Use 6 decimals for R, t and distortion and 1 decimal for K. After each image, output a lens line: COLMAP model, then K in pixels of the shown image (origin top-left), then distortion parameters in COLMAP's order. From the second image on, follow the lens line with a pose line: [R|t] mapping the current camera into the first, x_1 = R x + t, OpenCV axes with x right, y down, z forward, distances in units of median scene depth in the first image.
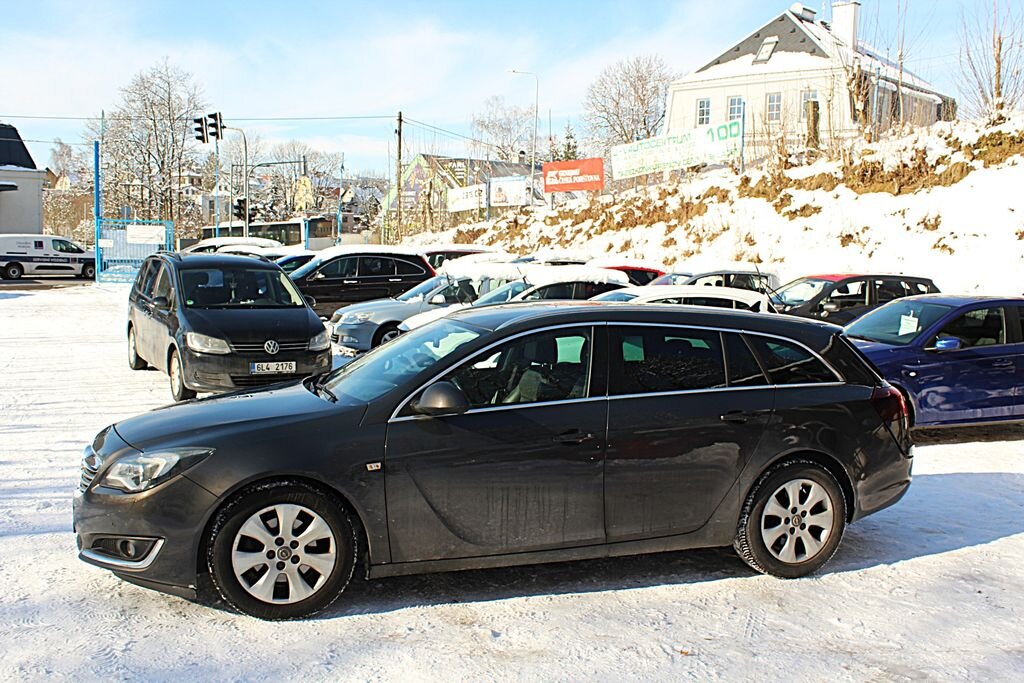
lens RADIAL K [[927.9, 0, 489.0], [0, 927.9, 338.7], [0, 0, 1]] dist [-0.099281, 0.000000]
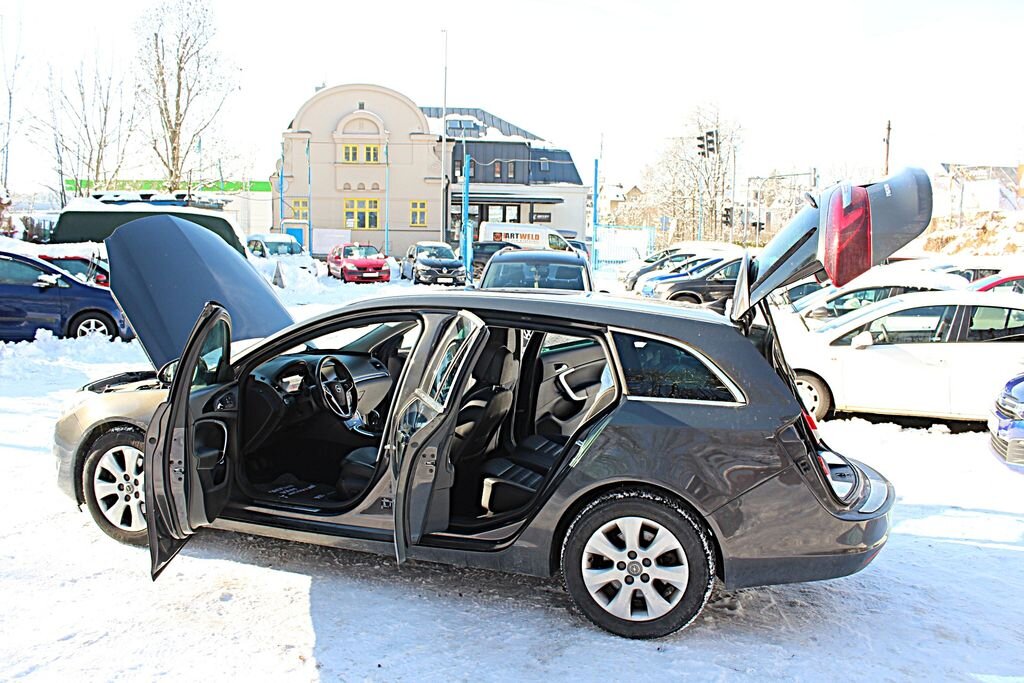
lens RADIAL K [[841.4, 0, 508.1], [0, 841.4, 352.3], [0, 0, 1]] dist [-0.133473, 0.016942]
pose [[0.817530, 0.067397, -0.571929, 0.643035], [-0.057936, 0.997715, 0.034757, -0.005689], [0.572965, 0.004720, 0.819566, 0.347287]]
